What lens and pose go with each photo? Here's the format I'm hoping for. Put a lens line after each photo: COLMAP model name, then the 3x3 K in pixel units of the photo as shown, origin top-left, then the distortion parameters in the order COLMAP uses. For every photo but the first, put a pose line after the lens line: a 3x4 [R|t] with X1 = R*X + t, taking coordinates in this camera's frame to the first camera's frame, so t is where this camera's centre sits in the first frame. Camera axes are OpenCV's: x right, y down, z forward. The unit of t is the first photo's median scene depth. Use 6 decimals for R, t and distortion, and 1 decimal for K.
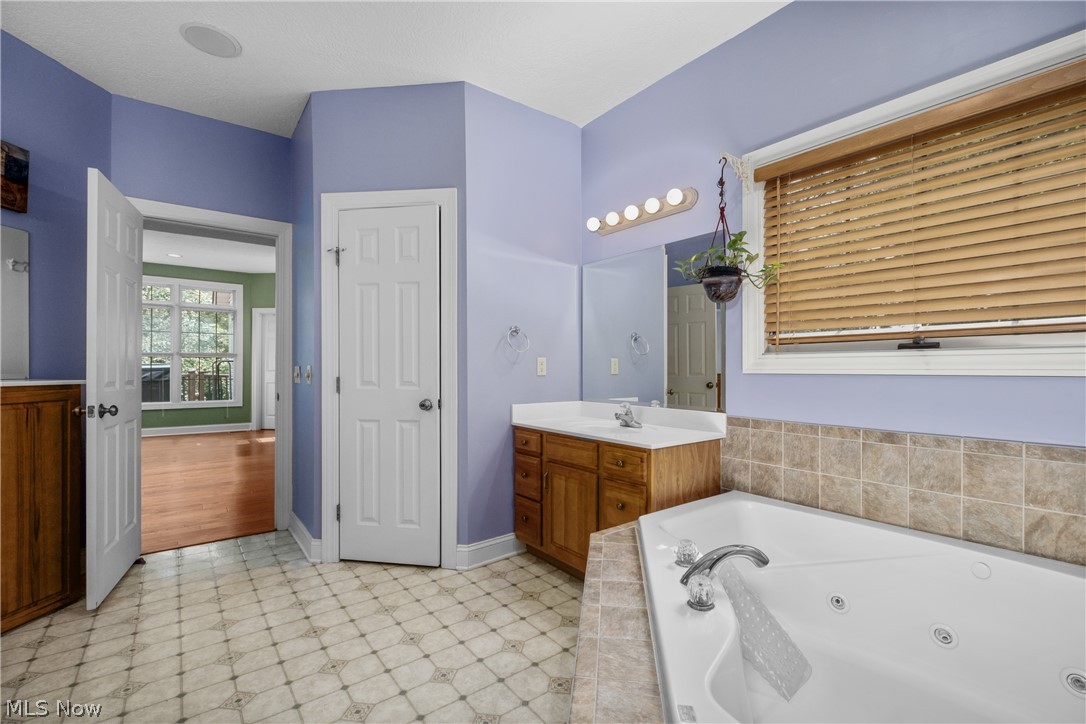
lens RADIAL K [[489.2, 0, 564.8], [0, 489.2, 362.3], [0, 0, 1]] dist [0.004310, -0.004734]
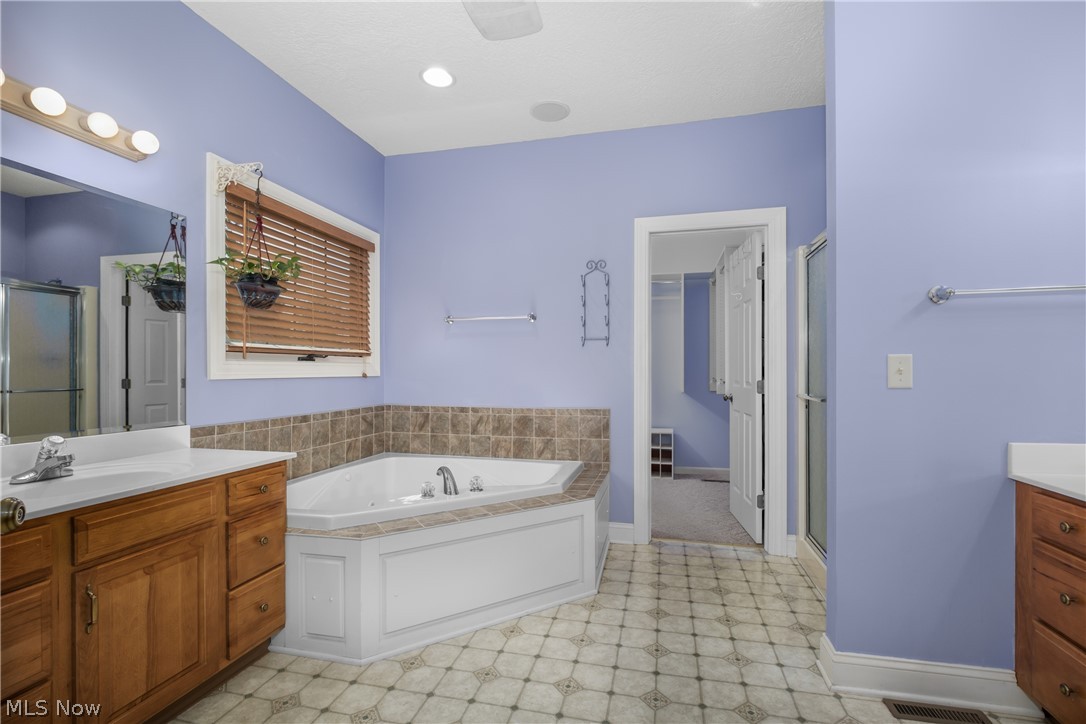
lens RADIAL K [[489.2, 0, 545.6], [0, 489.2, 369.1], [0, 0, 1]] dist [0.004310, -0.004734]
pose [[-0.612170, 0.014149, 0.790600, -1.022156], [0.006724, 0.999897, -0.012688, 0.023994], [-0.790698, -0.002451, -0.612202, 1.369959]]
